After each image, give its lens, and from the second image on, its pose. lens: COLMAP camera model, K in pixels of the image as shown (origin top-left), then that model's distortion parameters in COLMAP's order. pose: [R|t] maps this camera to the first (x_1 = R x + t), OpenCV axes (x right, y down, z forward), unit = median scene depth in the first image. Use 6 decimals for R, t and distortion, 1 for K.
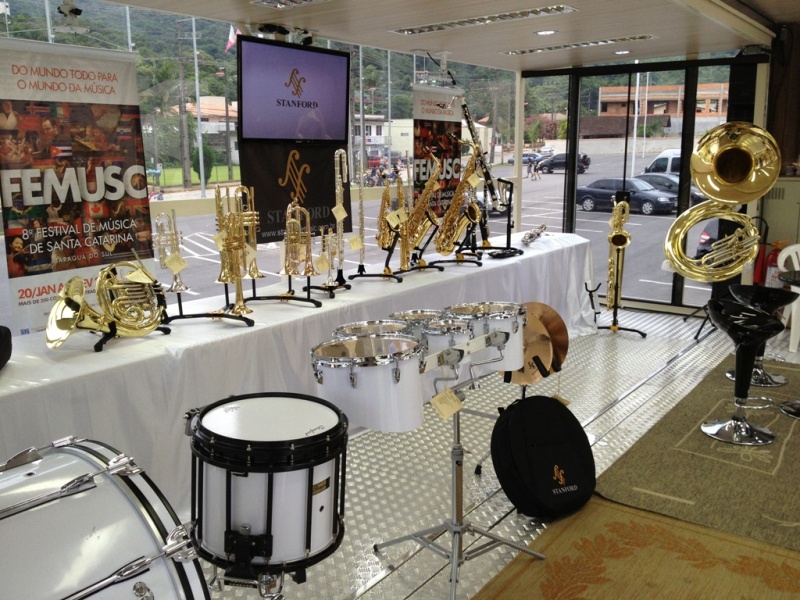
lens RADIAL K [[770.9, 0, 401.2], [0, 770.9, 316.4], [0, 0, 1]] dist [0.002650, -0.075797]
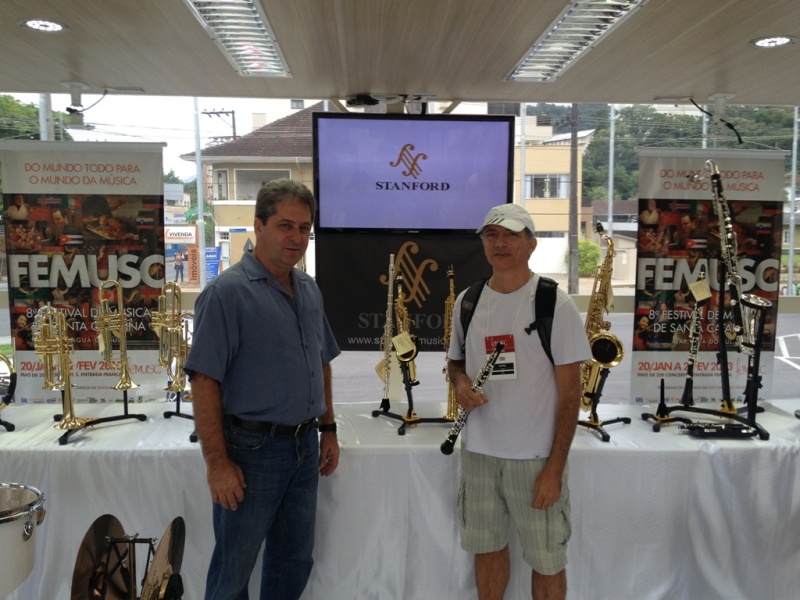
lens RADIAL K [[672.2, 0, 400.0], [0, 672.2, 300.0], [0, 0, 1]] dist [0.003704, 0.085235]
pose [[0.601884, 0.076702, -0.794892, 0.566345], [-0.177458, 0.983336, -0.039483, -0.170057], [0.778617, 0.164824, 0.605465, 0.772181]]
